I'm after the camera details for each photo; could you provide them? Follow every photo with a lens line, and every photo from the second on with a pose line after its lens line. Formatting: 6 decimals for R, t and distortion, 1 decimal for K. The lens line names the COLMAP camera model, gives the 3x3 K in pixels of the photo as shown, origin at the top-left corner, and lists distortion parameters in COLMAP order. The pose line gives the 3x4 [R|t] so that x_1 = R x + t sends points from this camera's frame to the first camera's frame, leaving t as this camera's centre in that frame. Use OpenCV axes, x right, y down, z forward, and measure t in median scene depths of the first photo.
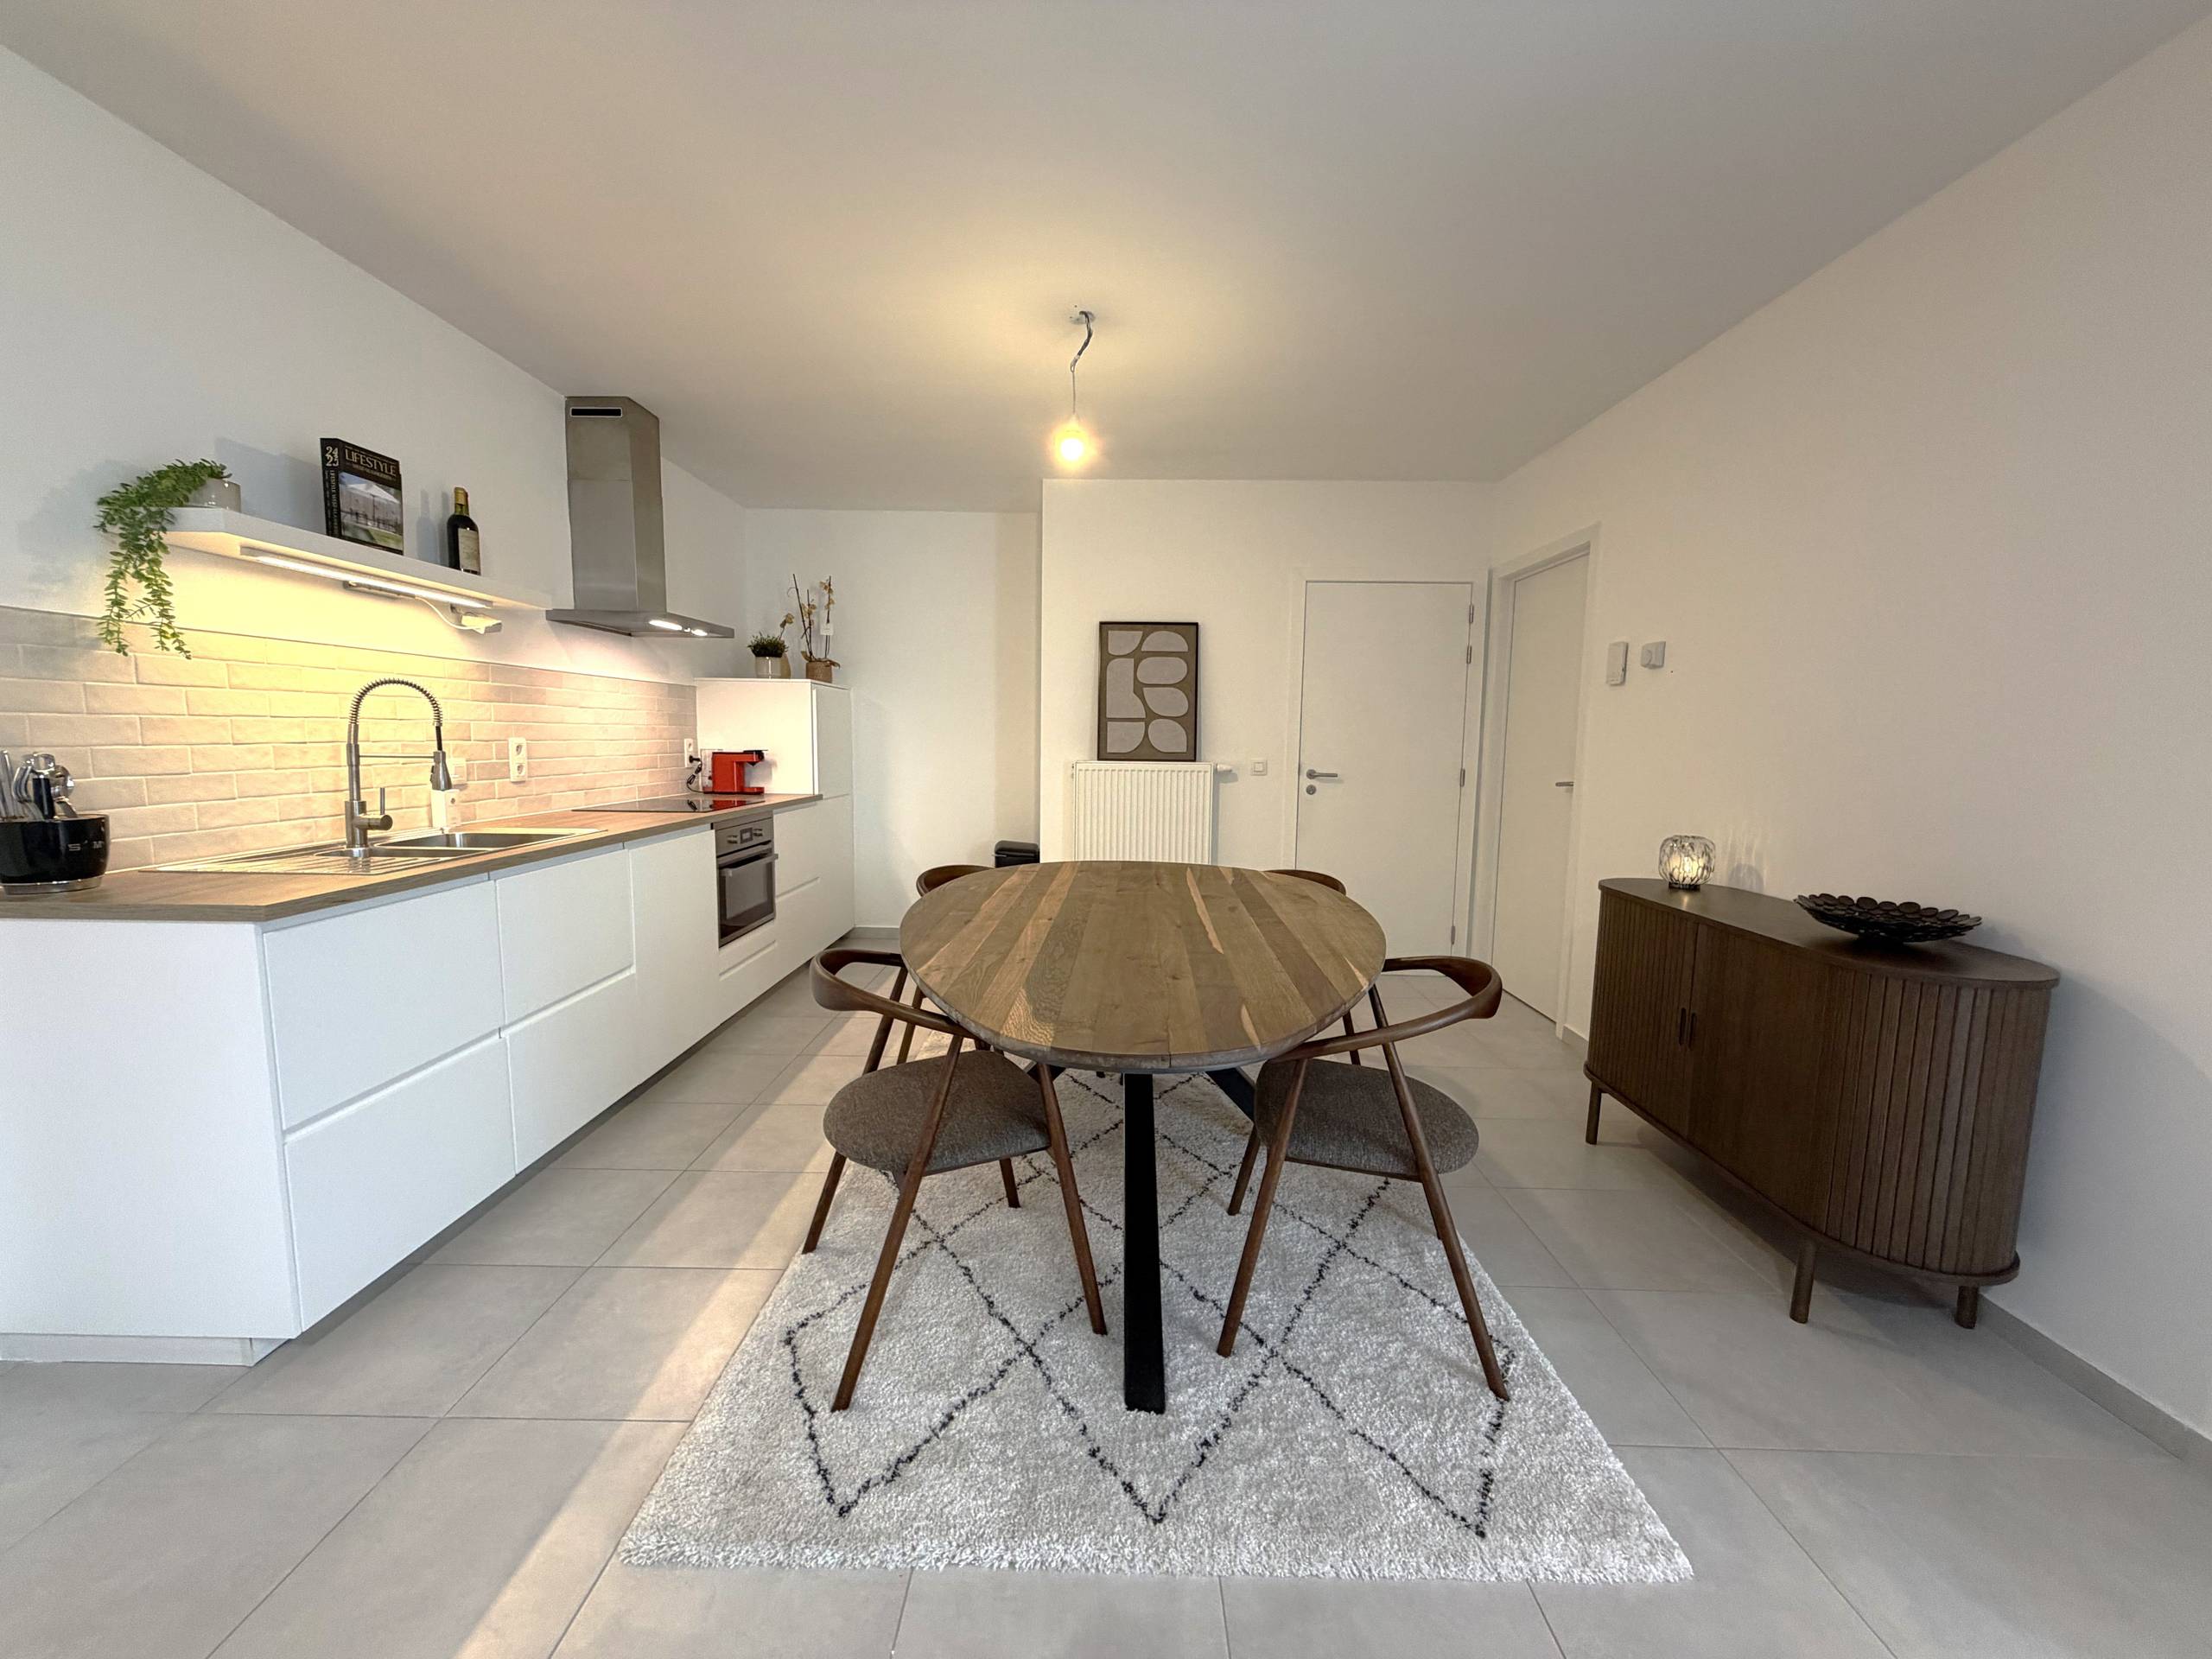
lens RADIAL K [[880.0, 0, 1095.6], [0, 880.0, 833.2], [0, 0, 1]] dist [0.001100, -0.000614]
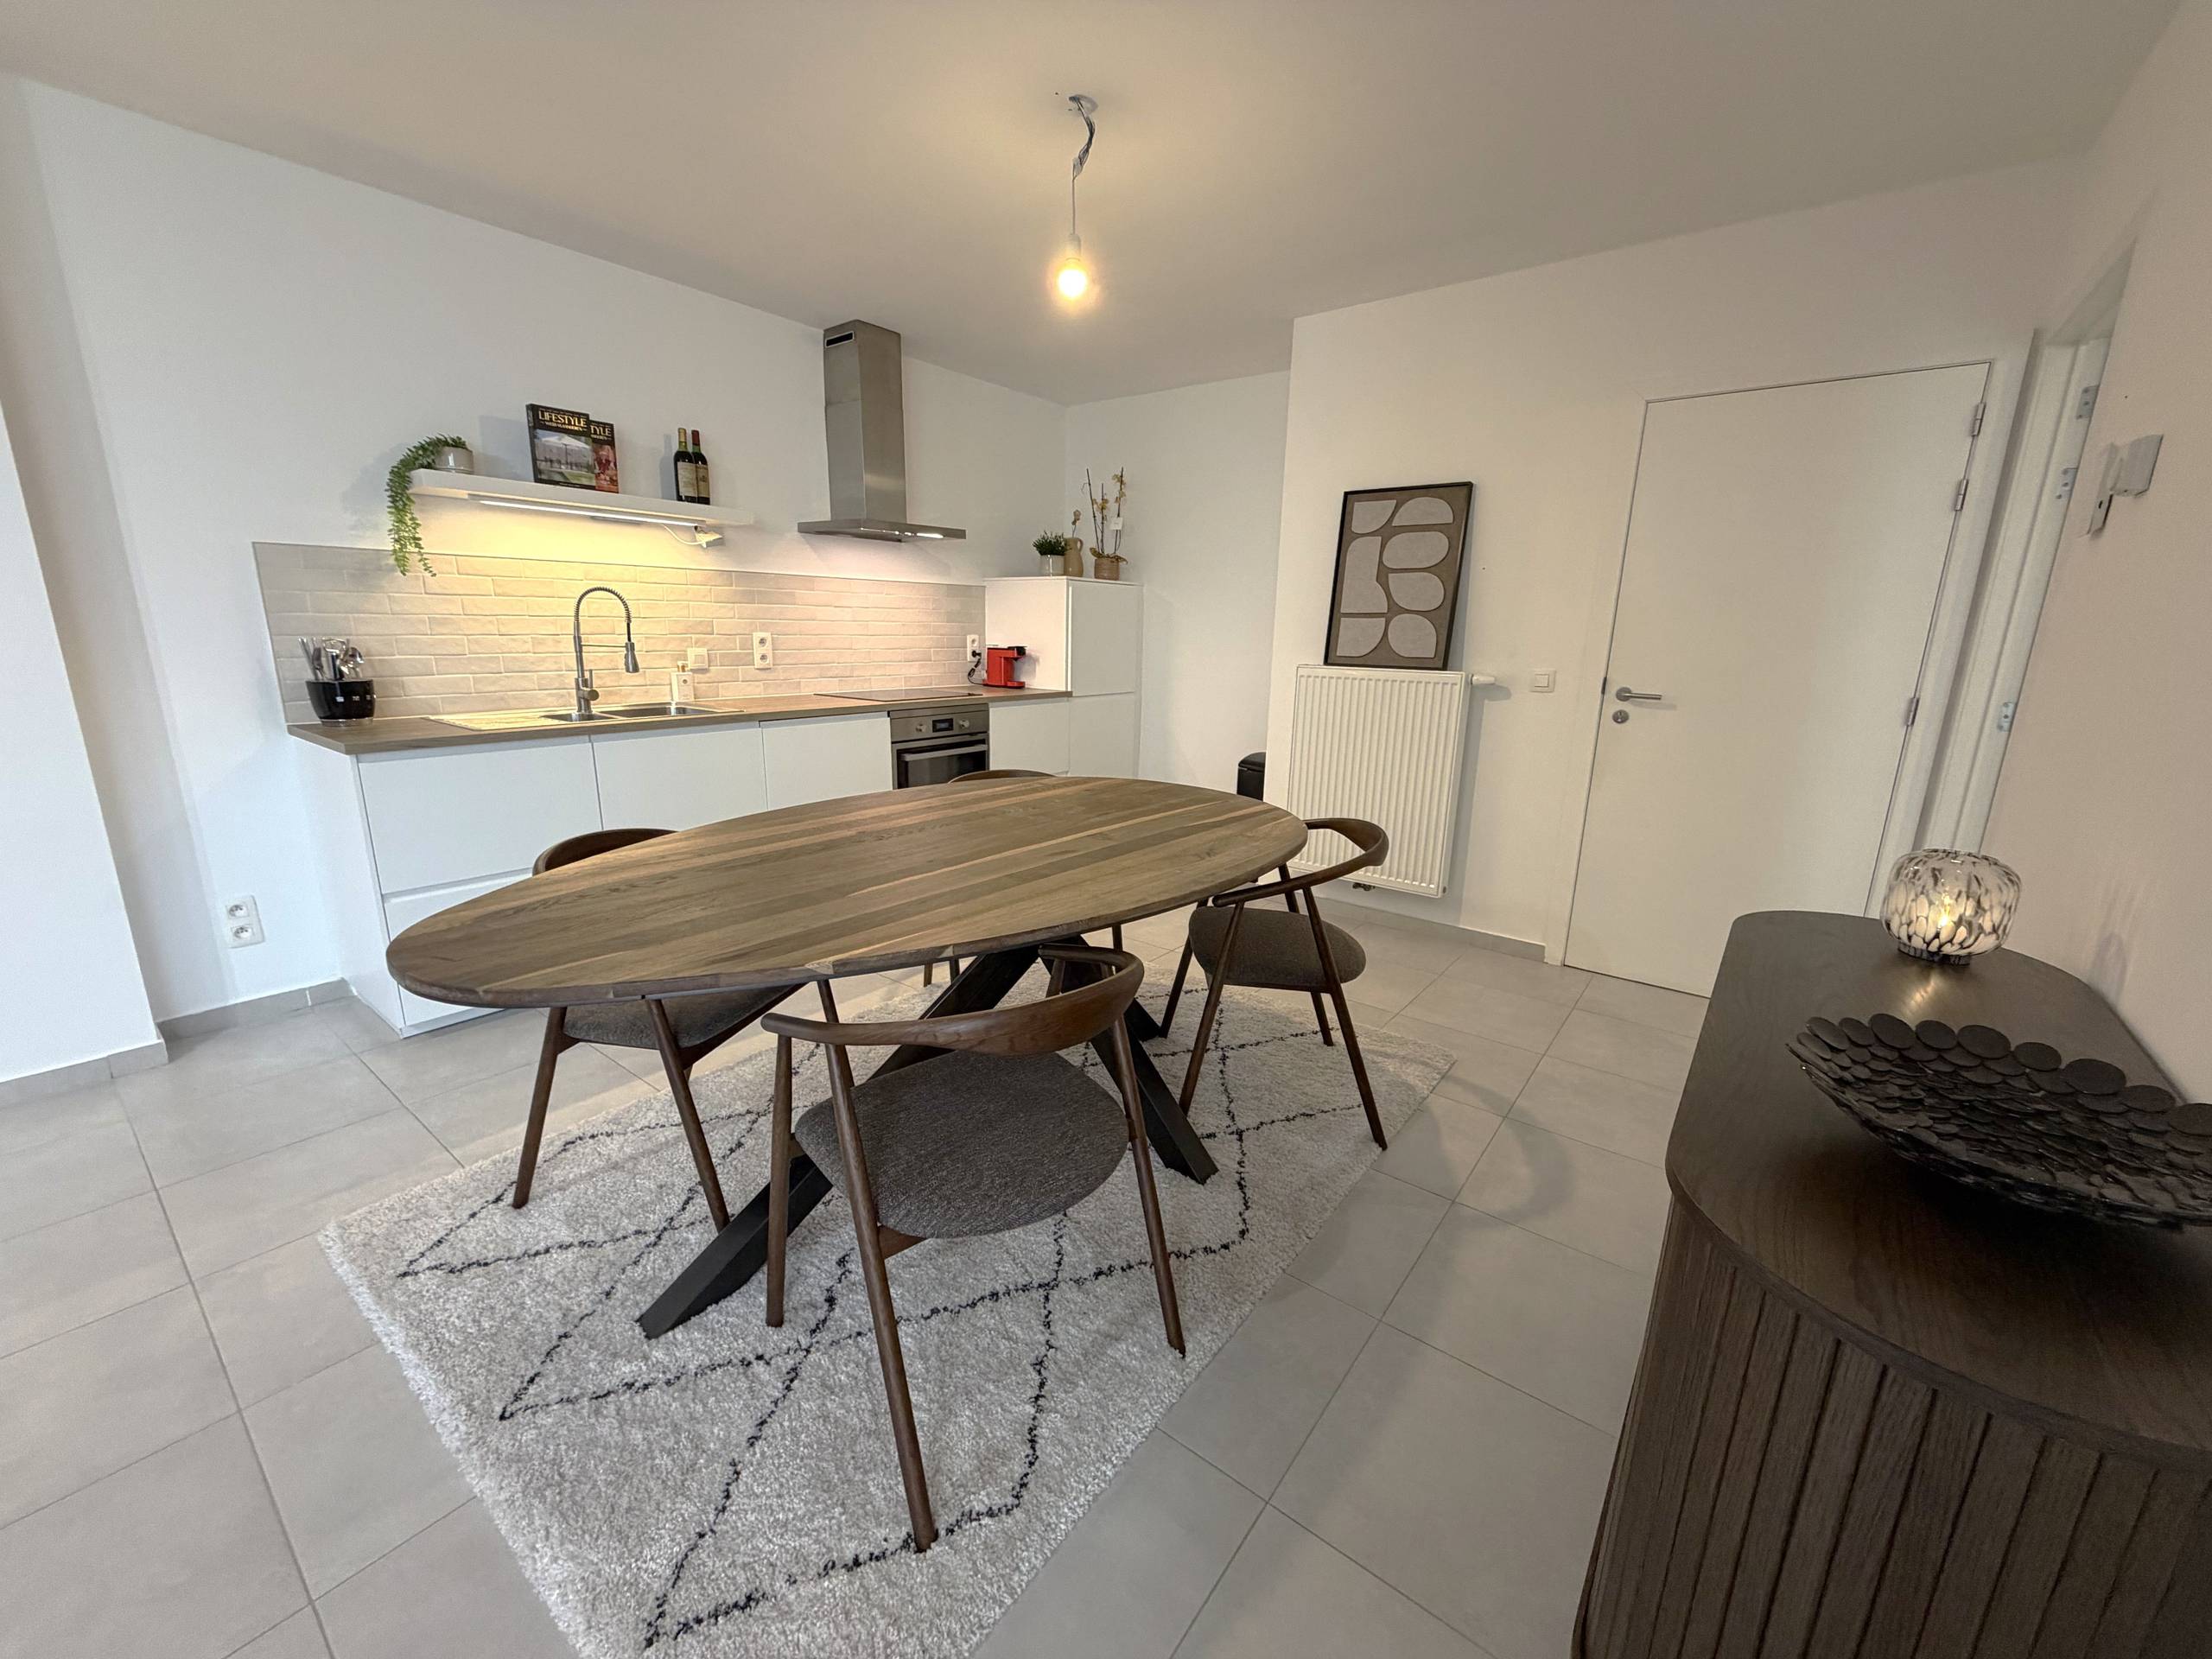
lens RADIAL K [[880.0, 0, 1095.0], [0, 880.0, 831.3], [0, 0, 1]] dist [0.001100, -0.000614]
pose [[0.796598, 0.139044, -0.588301, 0.531004], [-0.073566, 0.988253, 0.133958, -0.035757], [0.600016, -0.063432, 0.797469, 0.303997]]
